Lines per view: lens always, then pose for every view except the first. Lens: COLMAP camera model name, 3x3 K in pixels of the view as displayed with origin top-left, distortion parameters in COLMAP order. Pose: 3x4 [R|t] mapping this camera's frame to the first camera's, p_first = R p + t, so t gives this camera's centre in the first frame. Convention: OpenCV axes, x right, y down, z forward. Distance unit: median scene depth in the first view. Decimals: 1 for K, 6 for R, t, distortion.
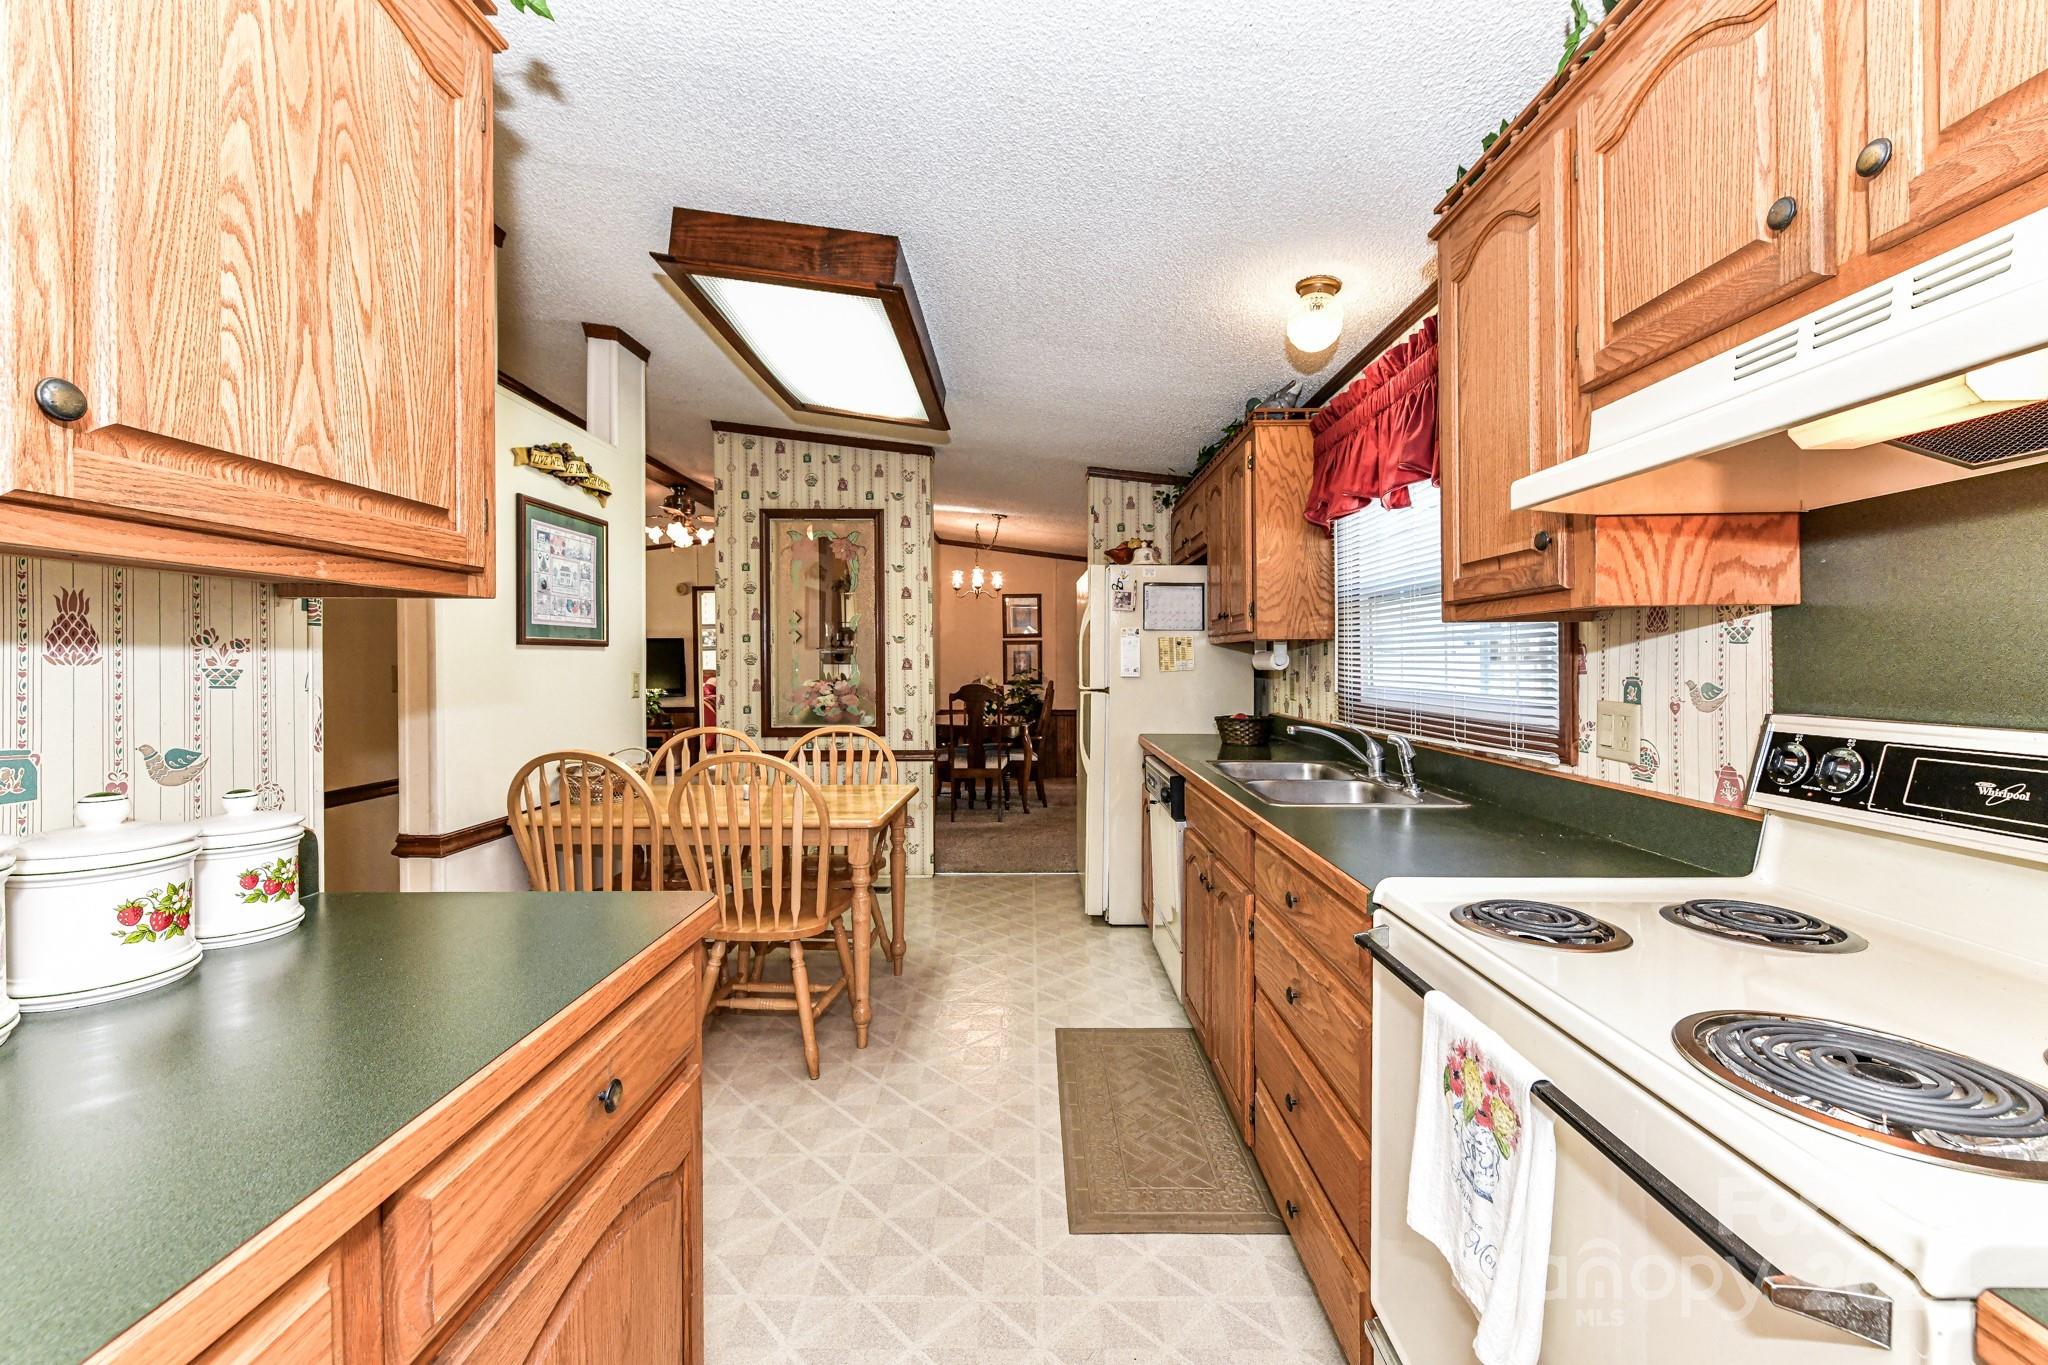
lens RADIAL K [[819.4, 0, 1020.0], [0, 819.4, 666.7], [0, 0, 1]] dist [0.012235, -0.000158]
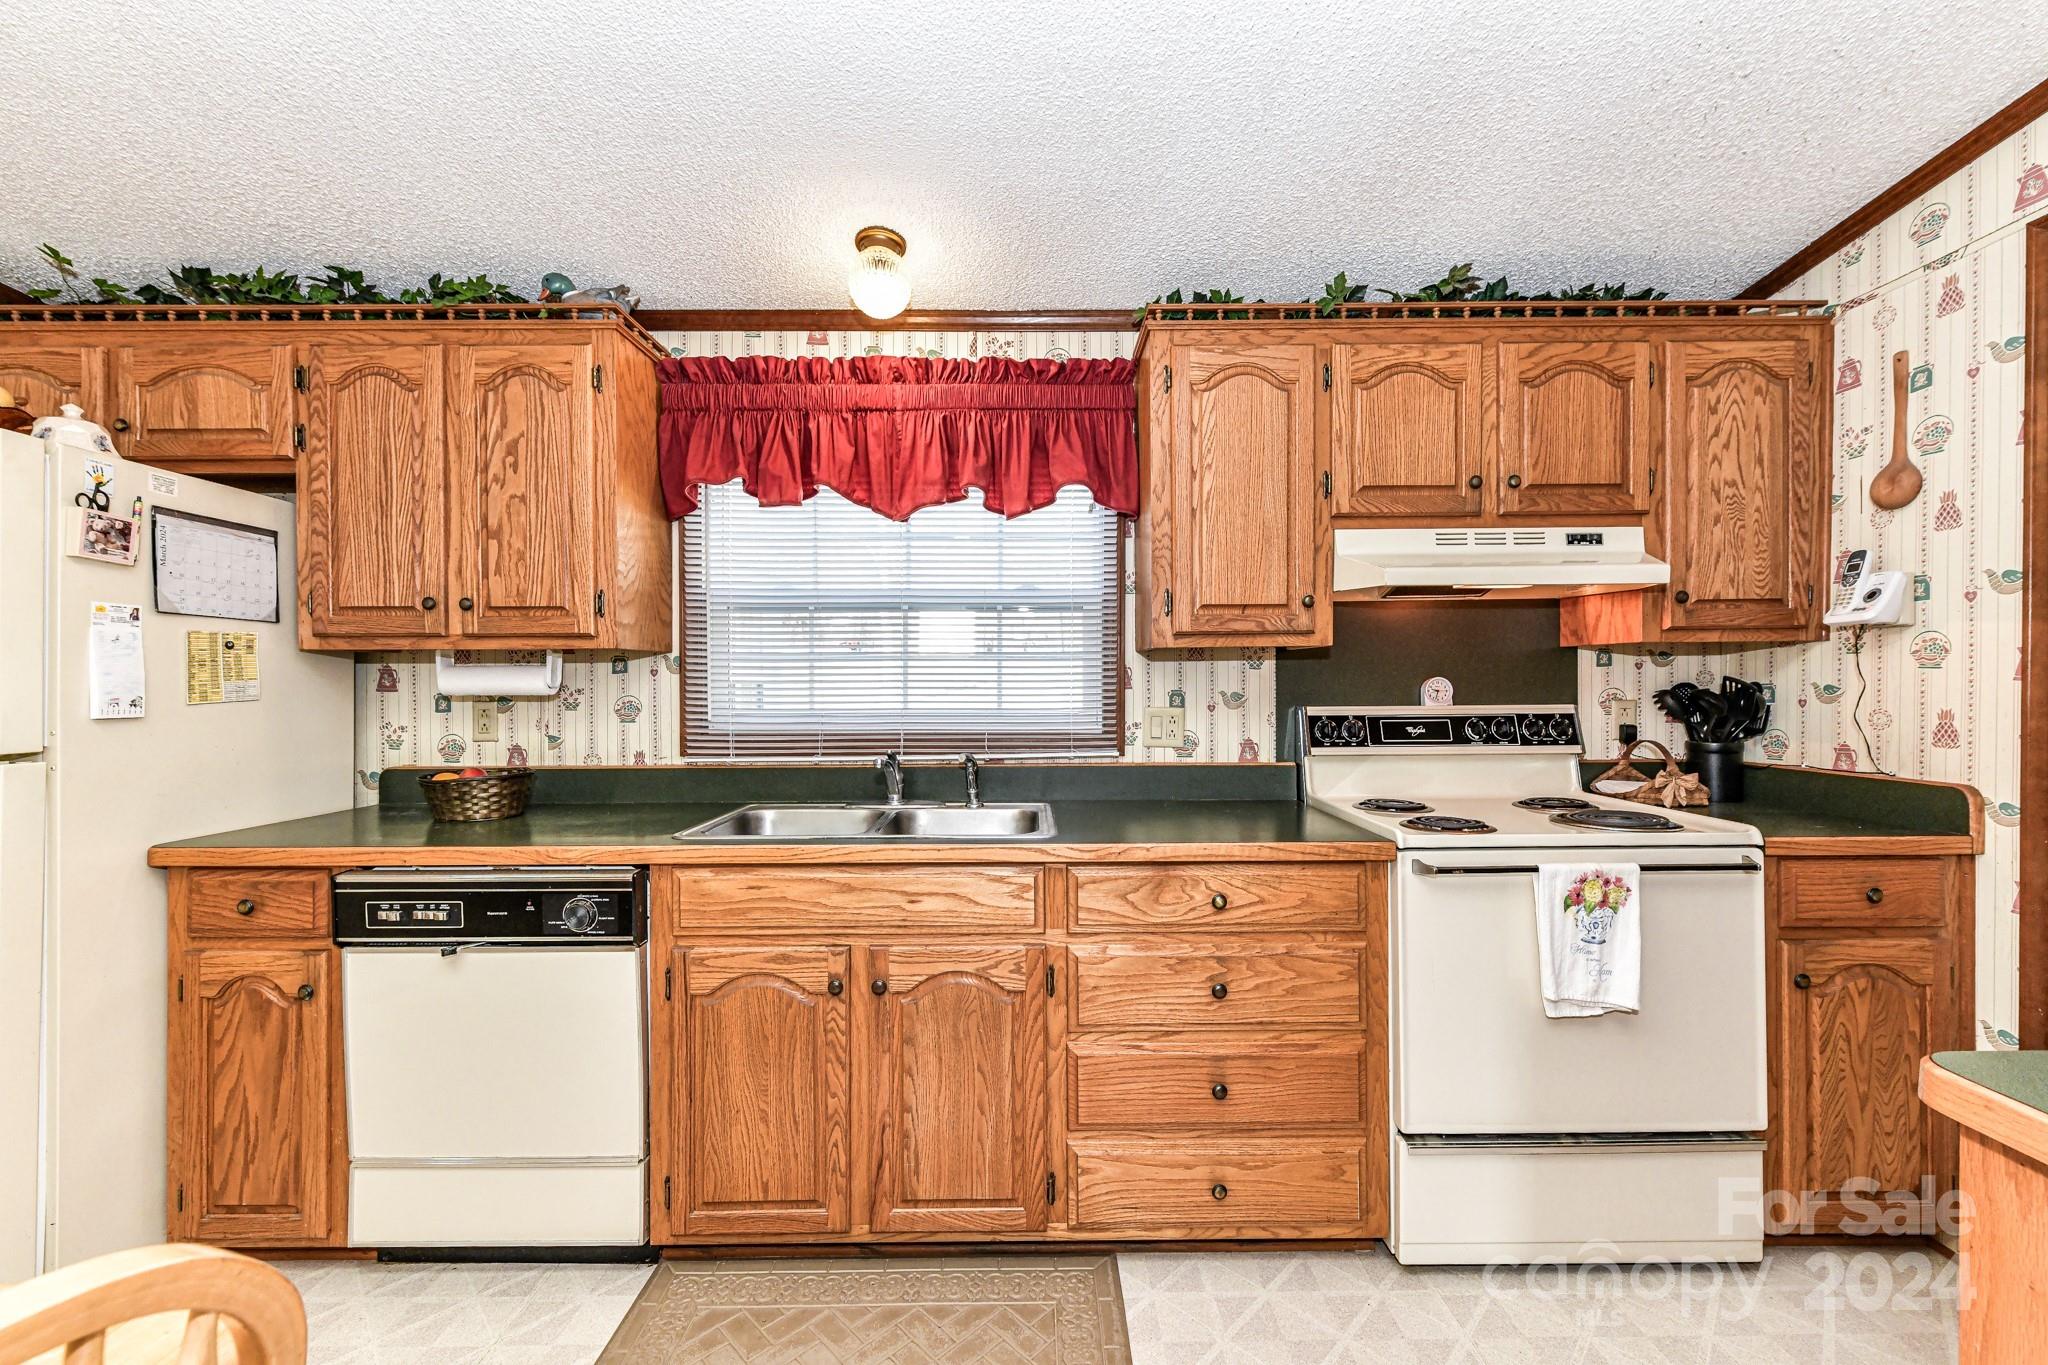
lens RADIAL K [[819.4, 0, 1024.4], [0, 819.4, 688.9], [0, 0, 1]] dist [0.012235, -0.000158]
pose [[-0.018221, -0.007751, 0.999804, -0.571726], [0.010070, 0.999918, 0.007935, -0.002905], [-0.999783, 0.010213, -0.018141, 0.986387]]
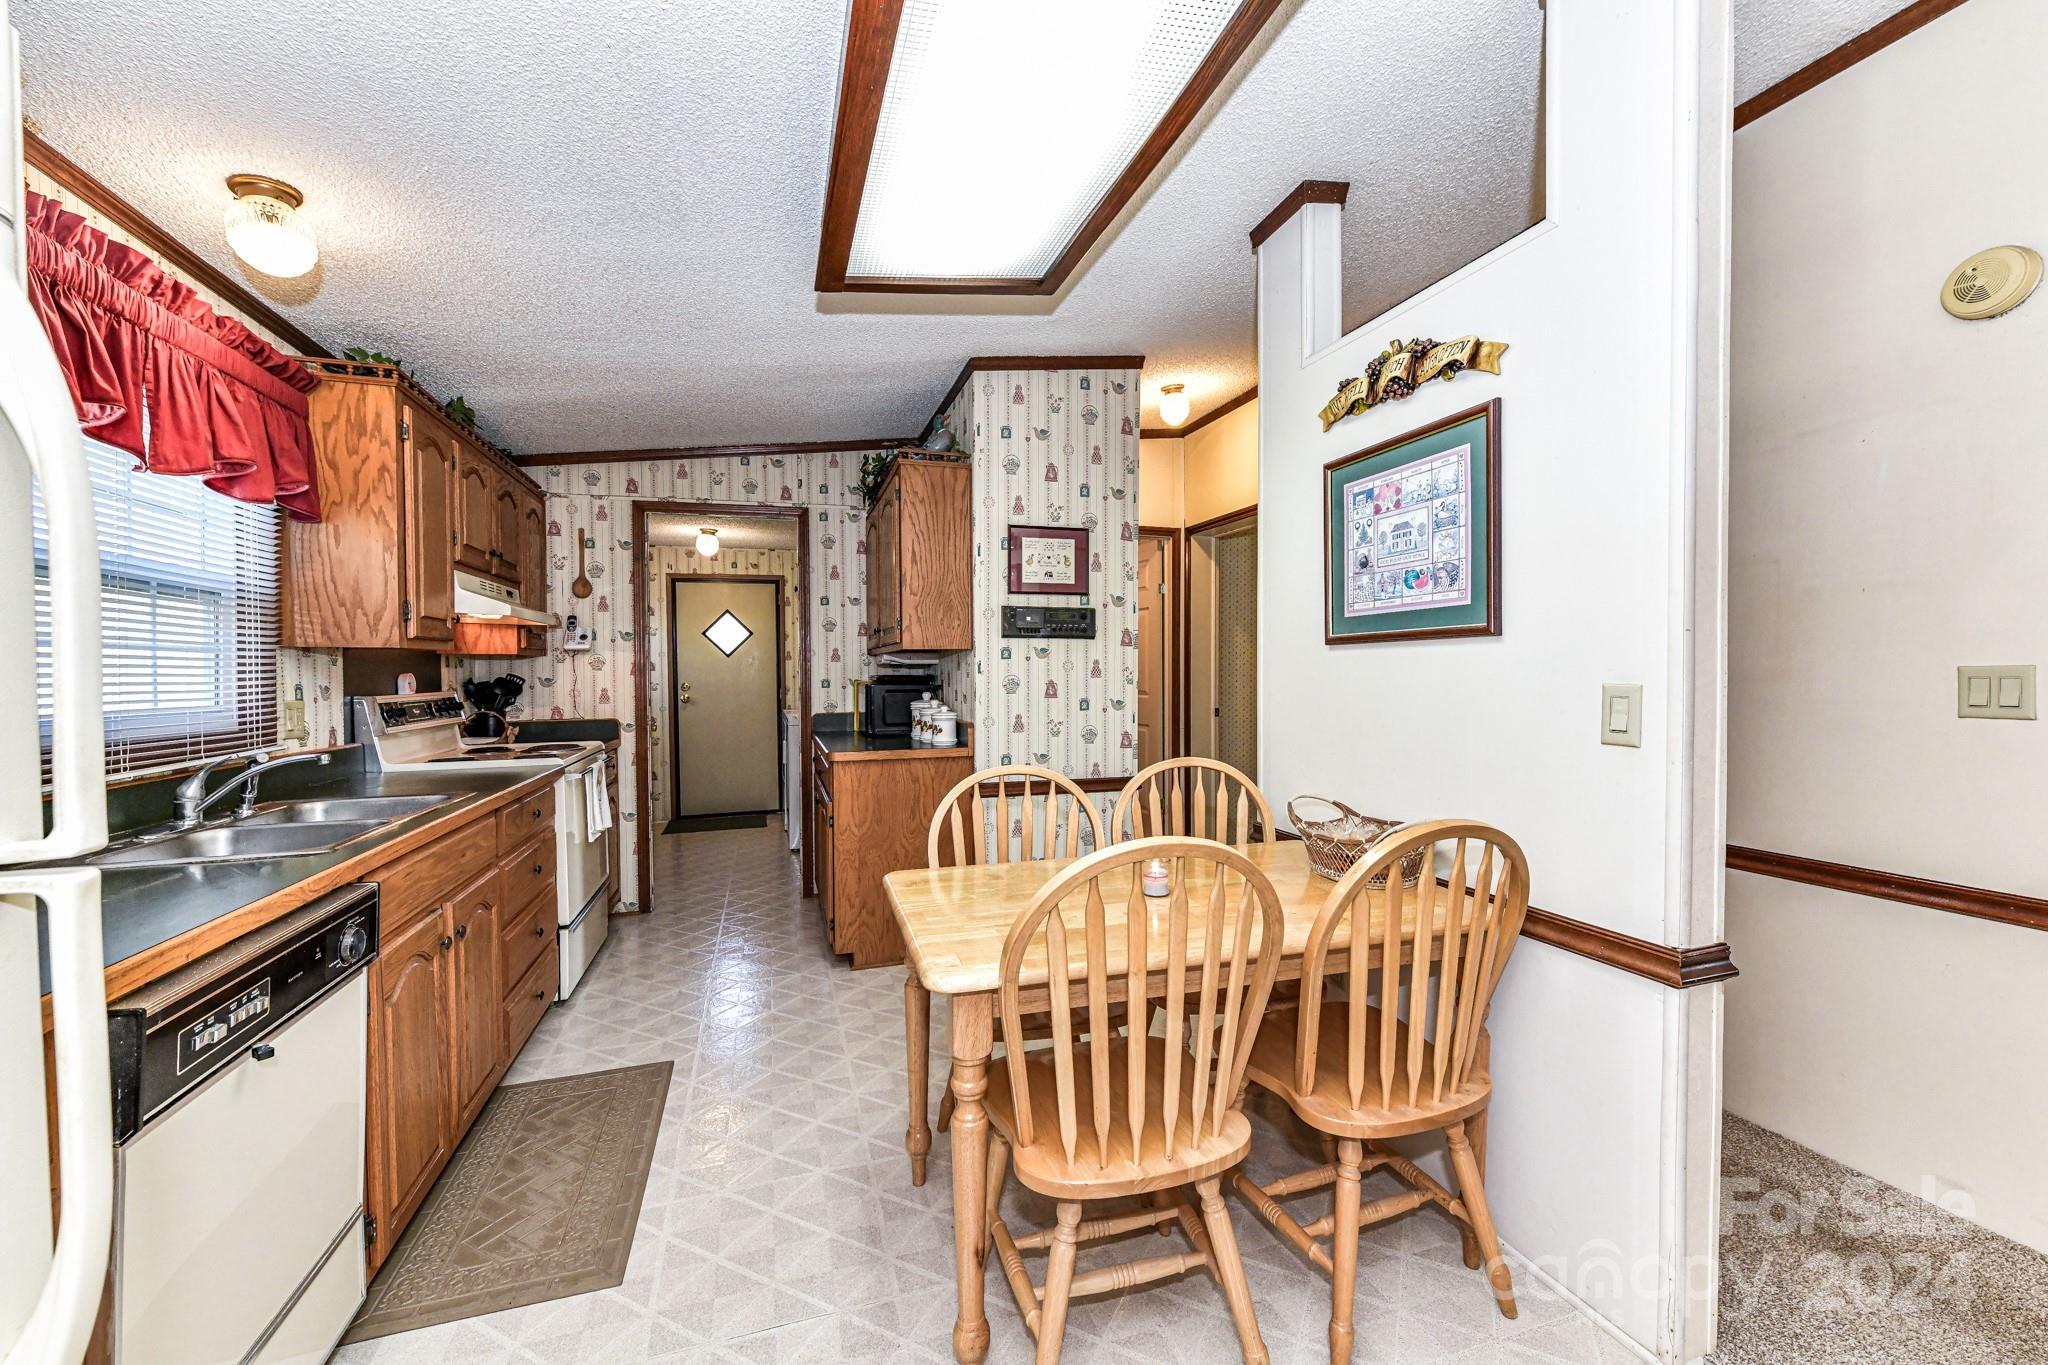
lens RADIAL K [[819.4, 0, 1030.4], [0, 819.4, 691.7], [0, 0, 1]] dist [0.012235, -0.000158]
pose [[-0.947380, 0.014950, -0.319763, -0.072367], [0.005883, 0.999553, 0.029304, -0.008008], [0.320058, 0.025881, -0.947044, 2.256476]]
